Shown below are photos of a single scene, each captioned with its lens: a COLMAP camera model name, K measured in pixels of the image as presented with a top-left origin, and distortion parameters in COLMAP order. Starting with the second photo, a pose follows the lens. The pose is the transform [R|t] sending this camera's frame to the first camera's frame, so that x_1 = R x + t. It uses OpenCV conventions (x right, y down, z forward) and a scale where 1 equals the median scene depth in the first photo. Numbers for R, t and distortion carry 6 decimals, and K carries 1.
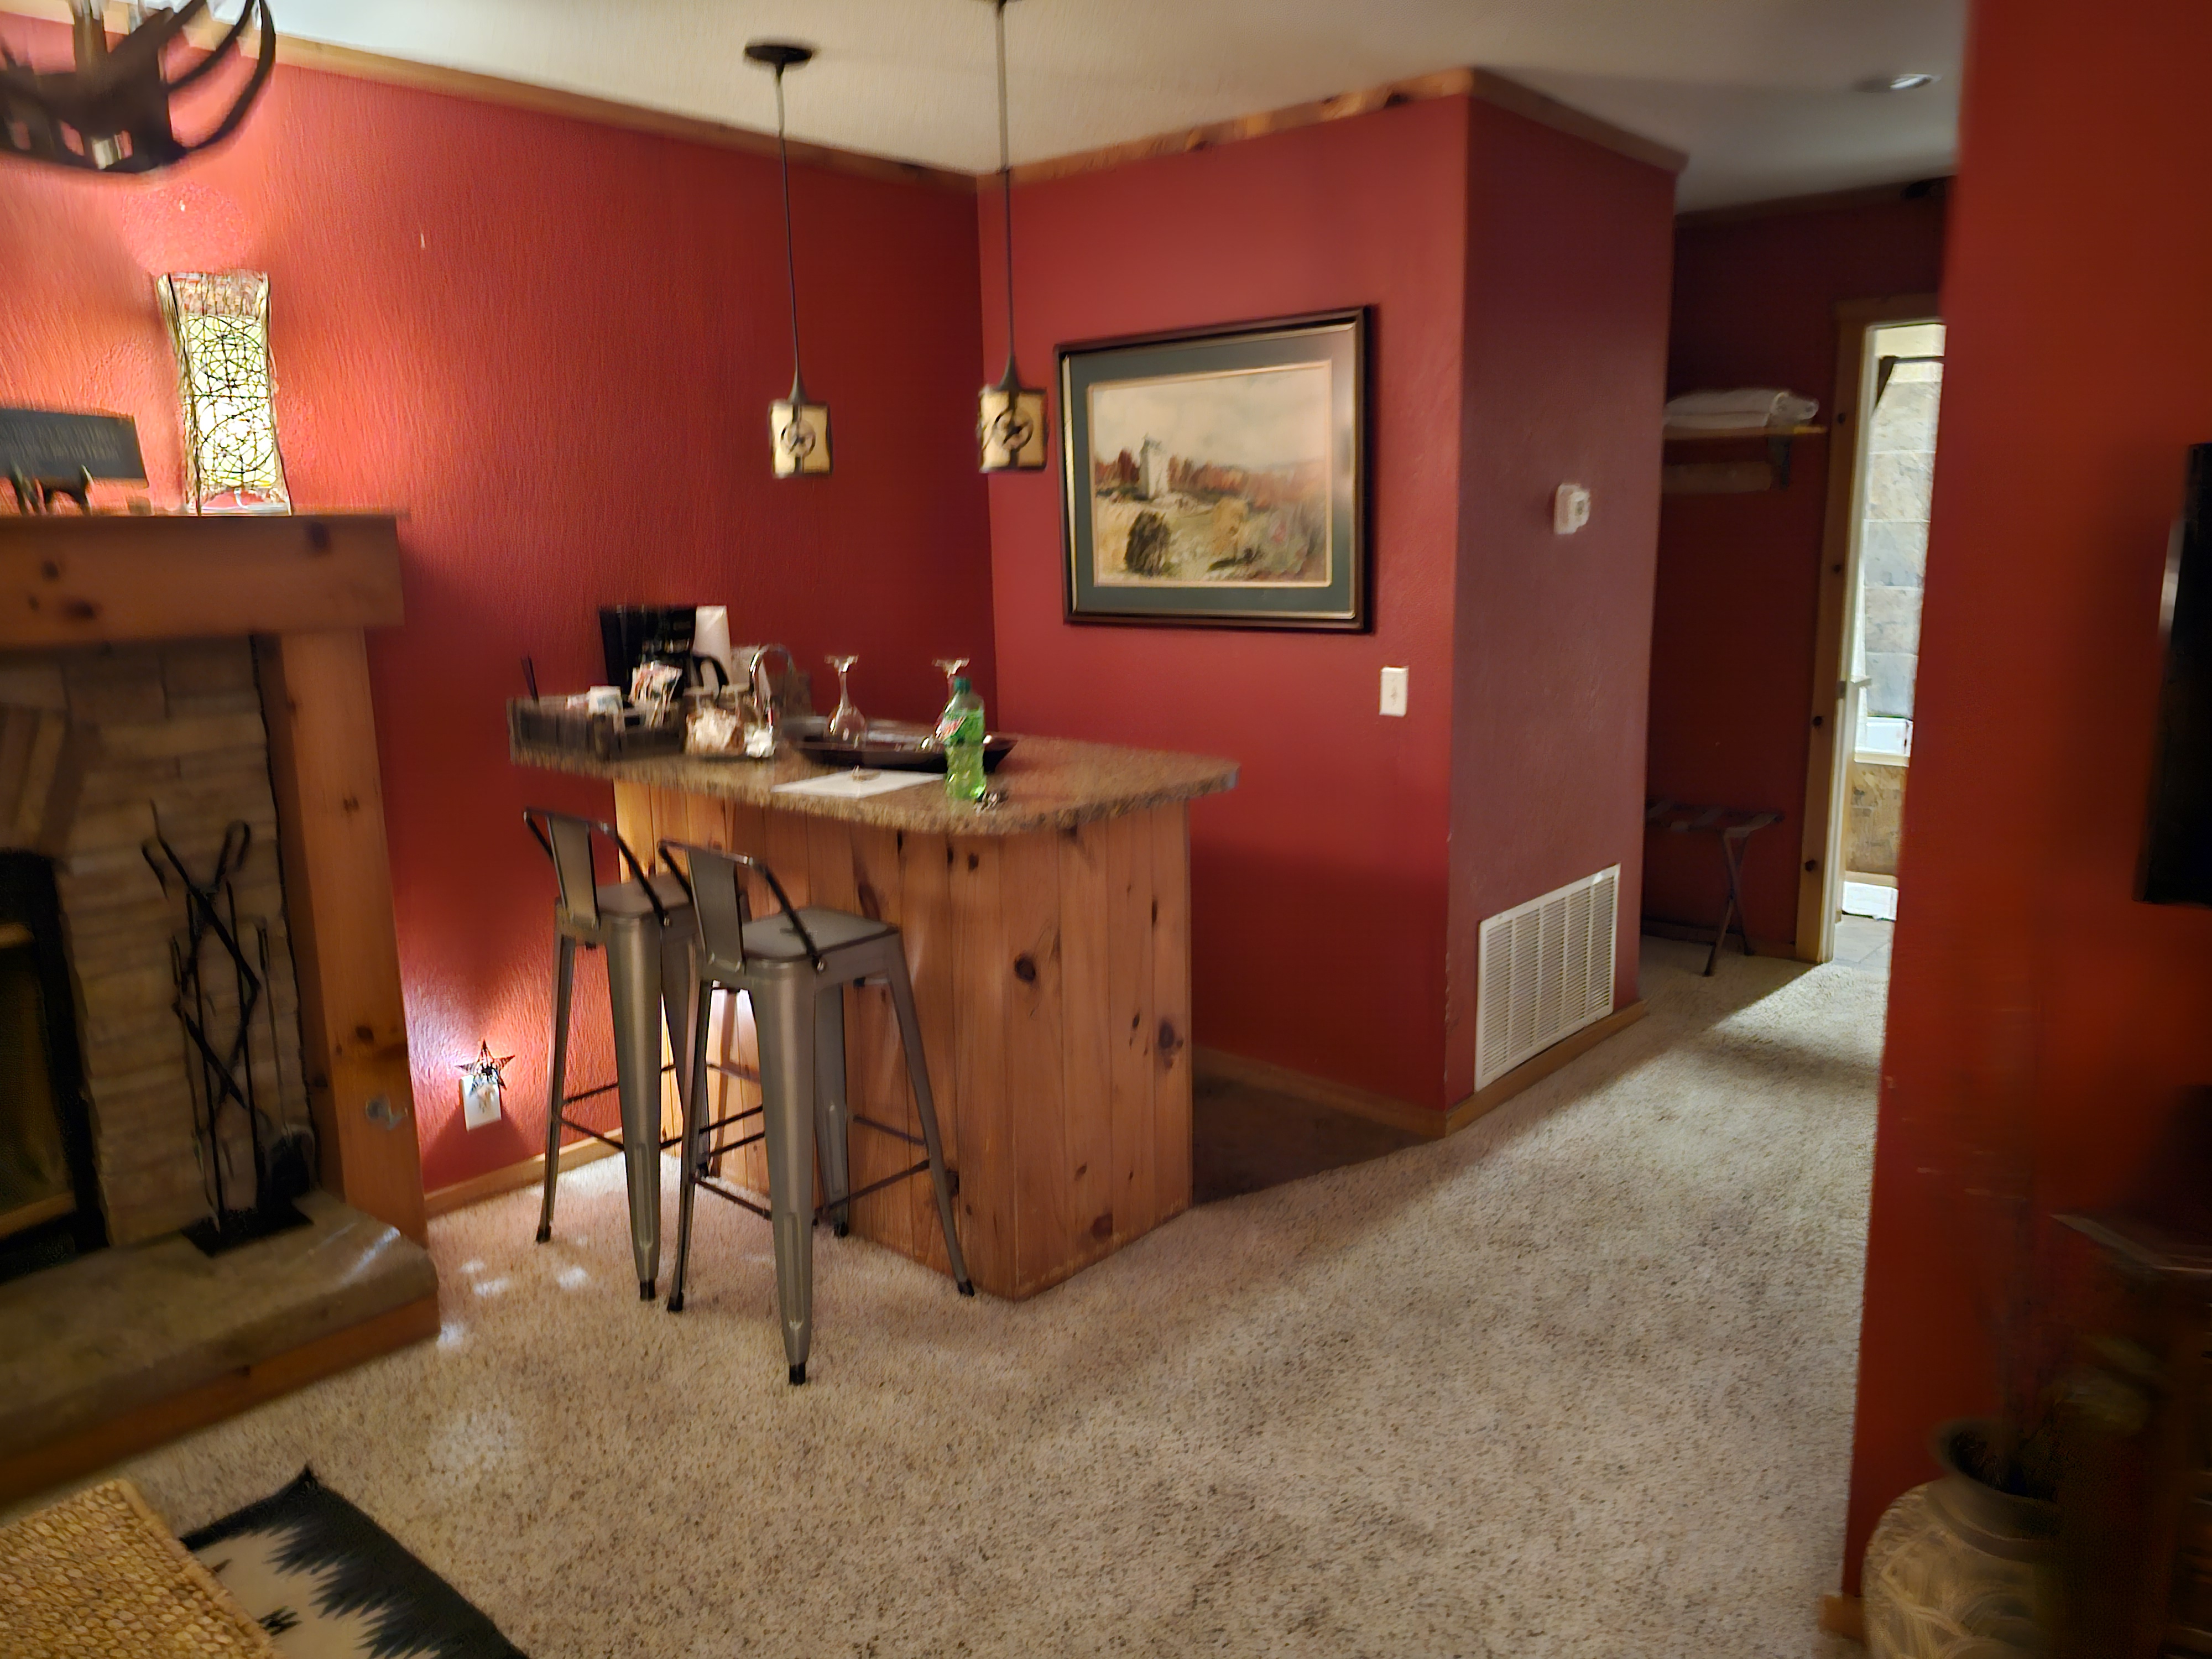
lens RADIAL K [[1546.0, 0, 1109.9], [0, 1546.0, 807.2], [0, 0, 1]] dist [0.066108, -0.048625]
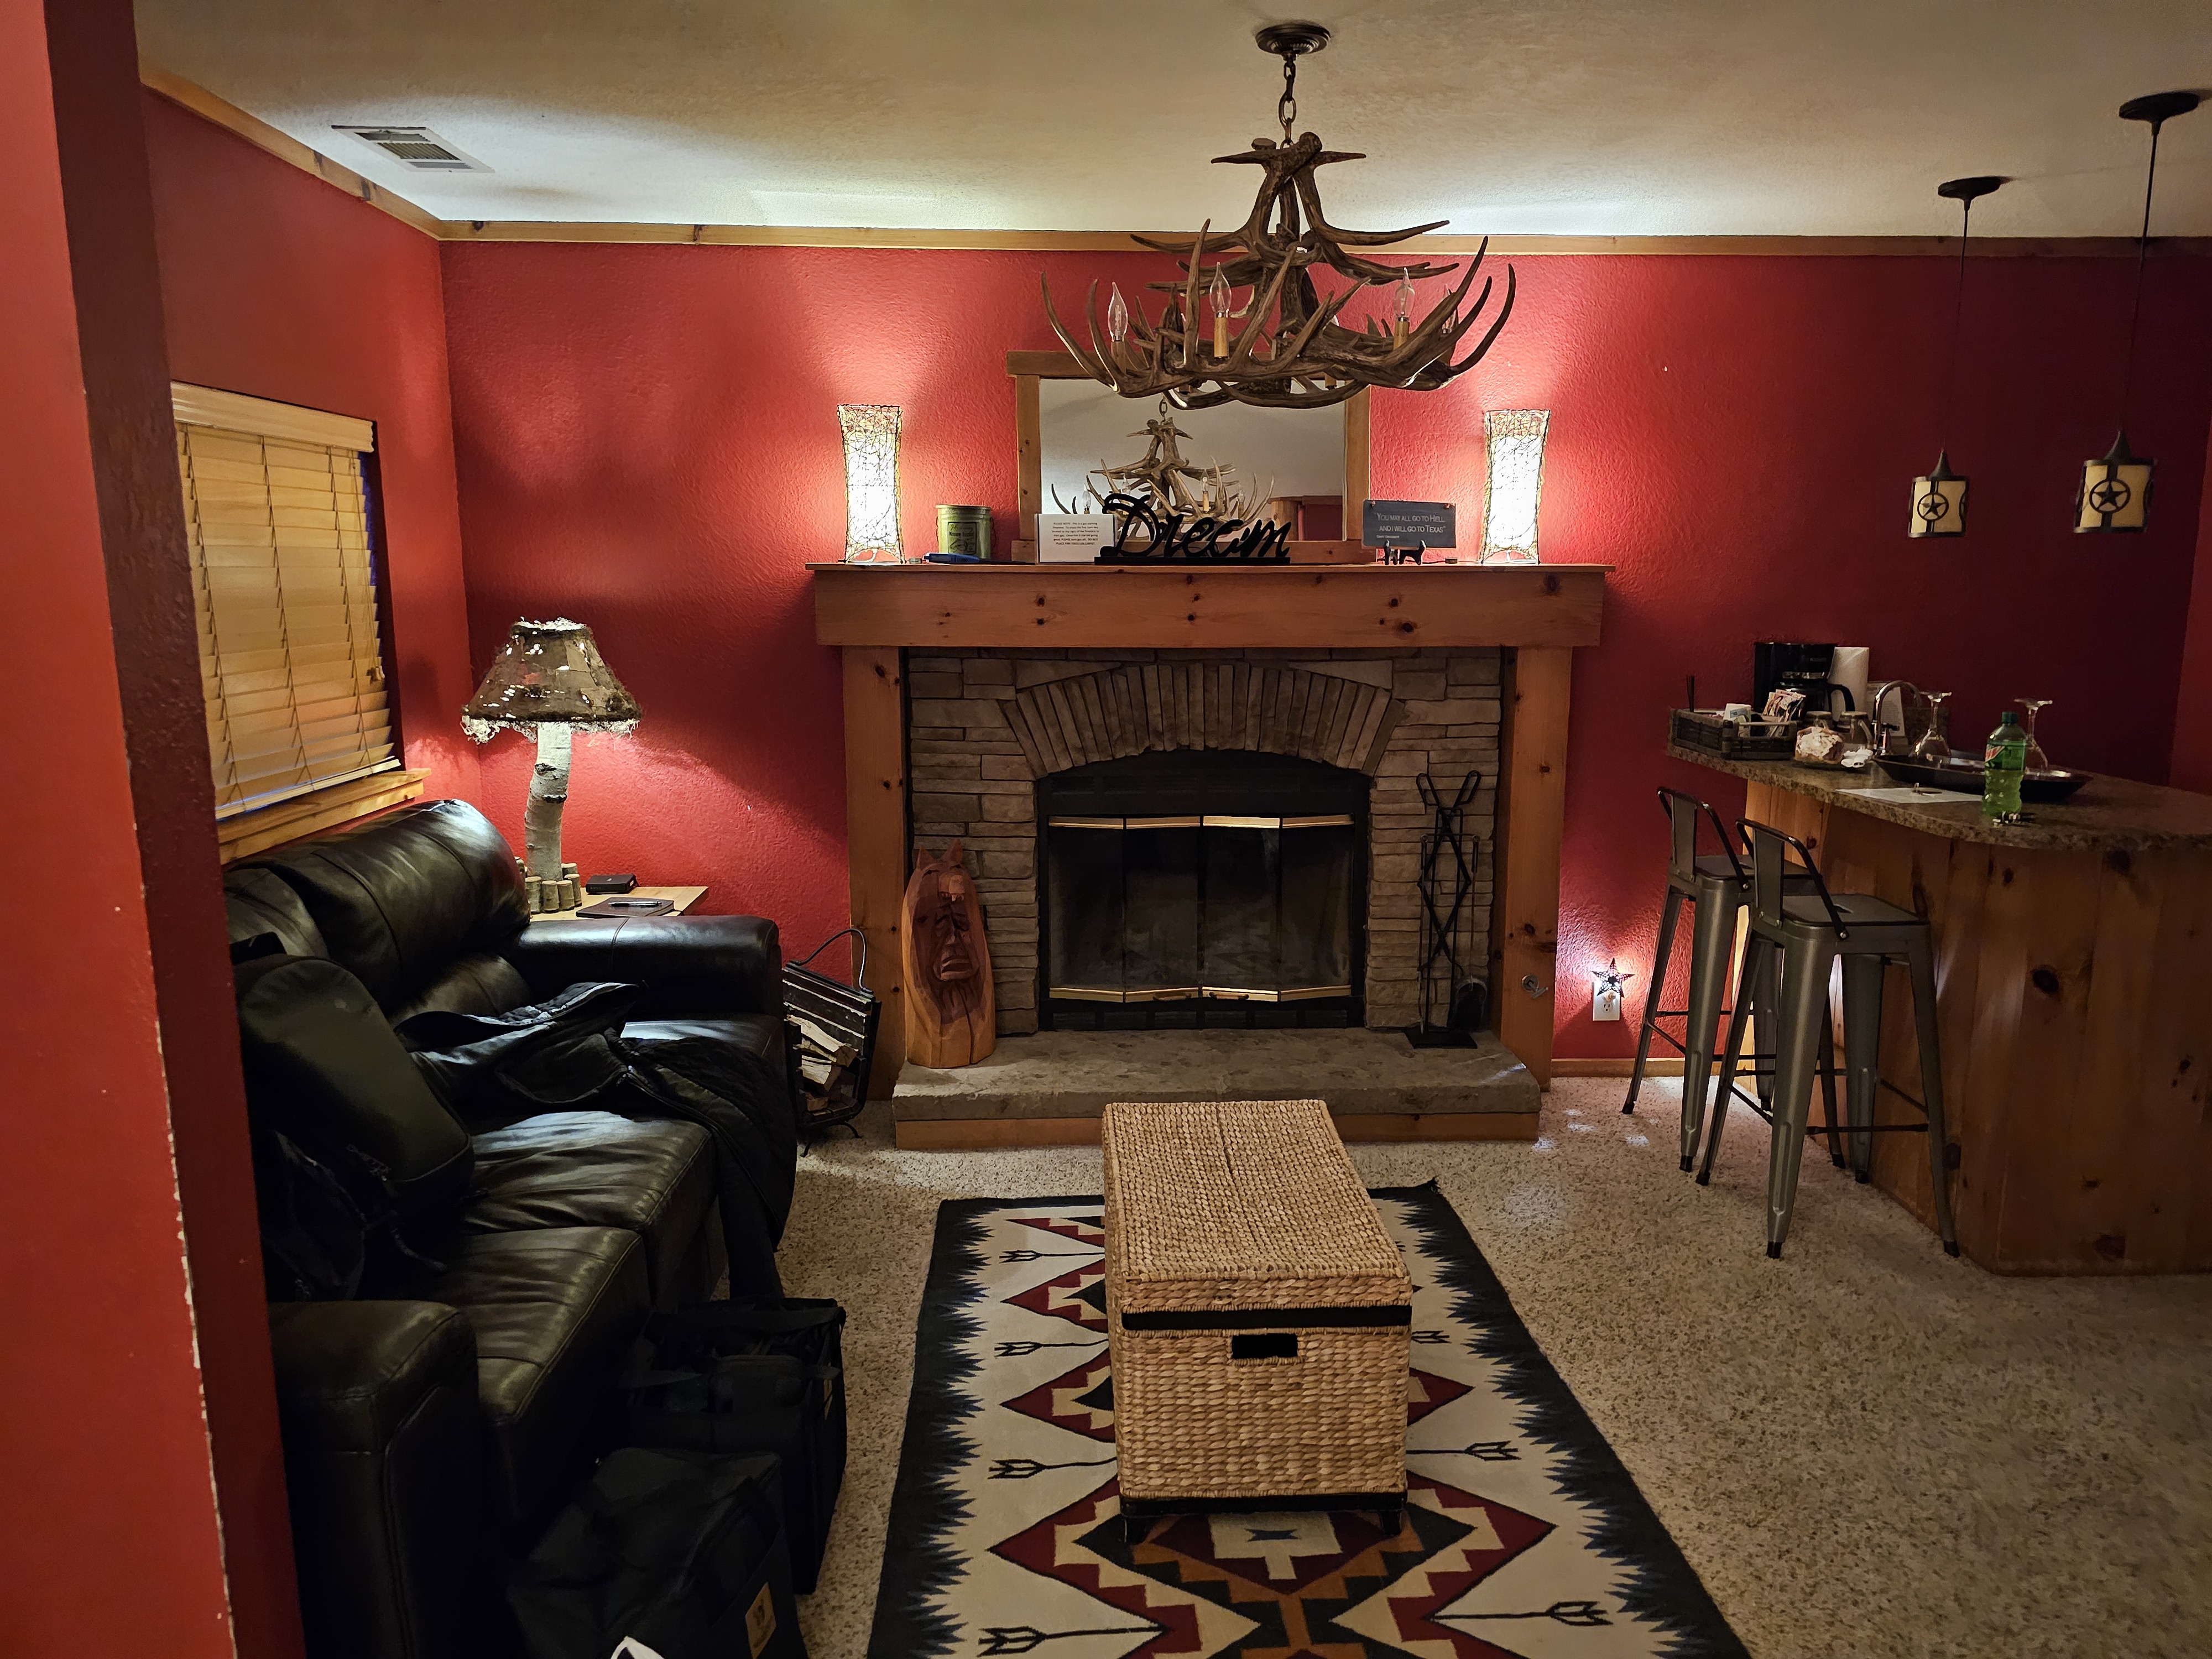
lens RADIAL K [[1490.3, 0, 1107.7], [0, 1490.3, 832.1], [0, 0, 1]] dist [0.000199, -0.038604]
pose [[0.671030, 0.138461, -0.728387, 0.253021], [-0.144447, 0.987997, 0.054739, 0.039169], [0.727224, 0.068482, 0.682976, -0.222604]]
